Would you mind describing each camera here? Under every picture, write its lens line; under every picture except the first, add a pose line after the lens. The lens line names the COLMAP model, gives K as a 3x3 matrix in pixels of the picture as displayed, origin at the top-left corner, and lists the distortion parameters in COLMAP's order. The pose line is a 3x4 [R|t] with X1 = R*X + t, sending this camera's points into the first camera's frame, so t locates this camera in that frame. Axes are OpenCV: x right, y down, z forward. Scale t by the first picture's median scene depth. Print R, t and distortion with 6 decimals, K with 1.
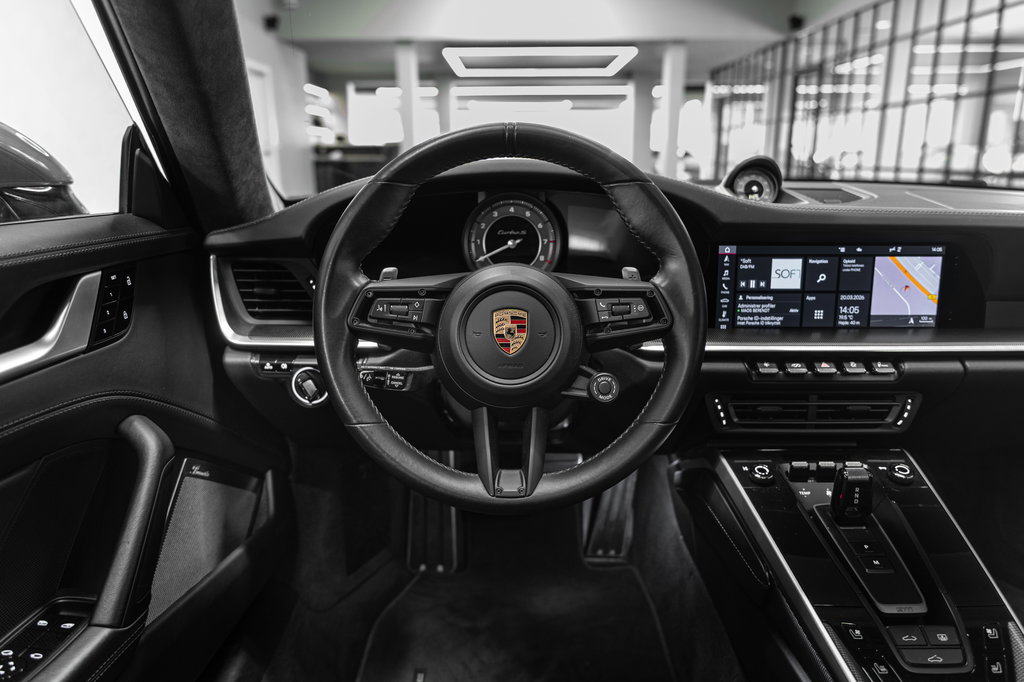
lens RADIAL K [[705.5, 0, 516.5], [0, 705.5, 332.0], [0, 0, 1]] dist [0.011799, -0.016395]
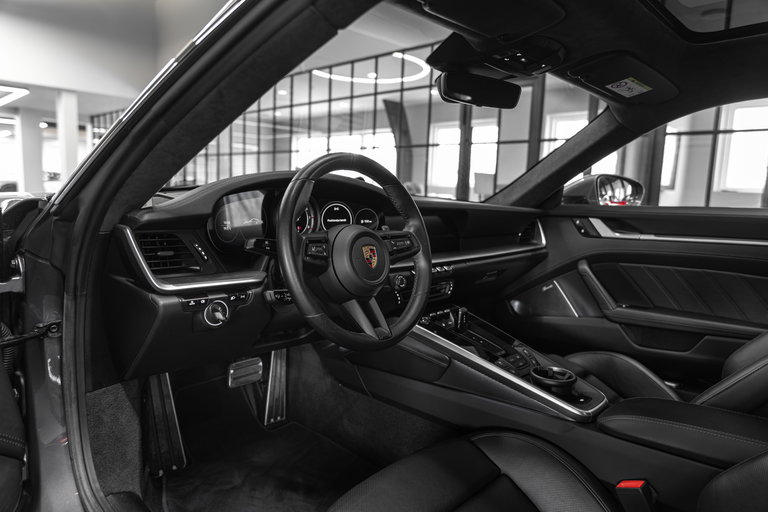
lens RADIAL K [[508.3, 0, 382.2], [0, 508.3, 255.4], [0, 0, 1]] dist [0.009542, 0.008103]
pose [[0.683293, -0.063530, 0.727376, -0.835419], [0.140574, 0.989016, -0.045673, 0.054735], [-0.716485, 0.133459, 0.684718, -0.001923]]
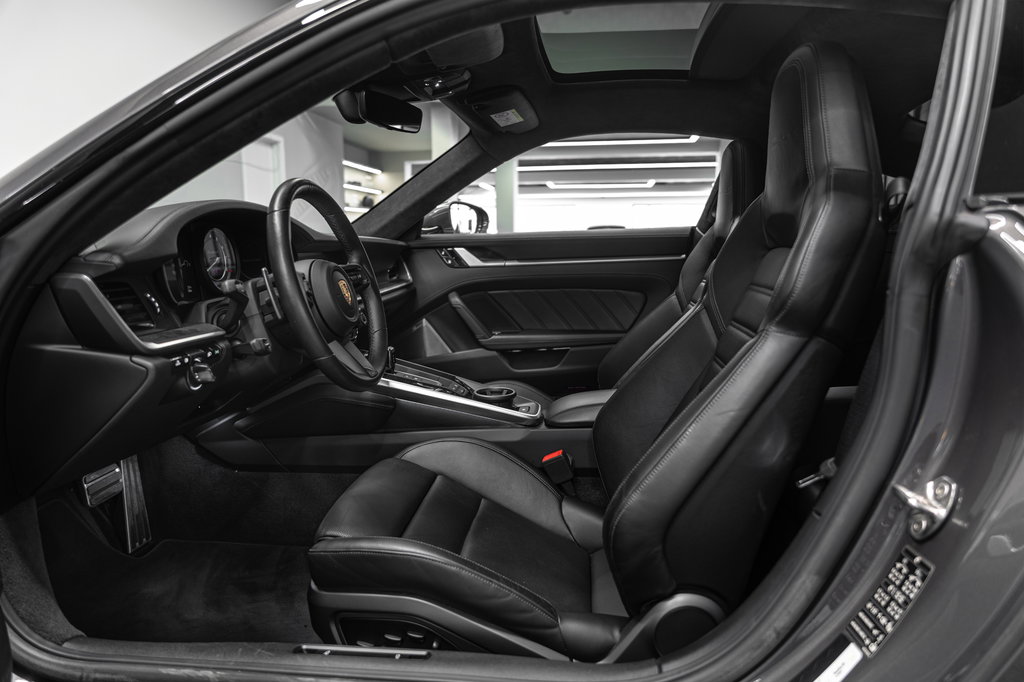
lens RADIAL K [[705.5, 0, 511.2], [0, 705.5, 347.1], [0, 0, 1]] dist [0.011799, -0.016395]
pose [[0.091289, -0.151322, 0.984260, -1.457899], [0.244667, 0.961499, 0.125130, 0.011913], [-0.965300, 0.229393, 0.124798, 0.309722]]
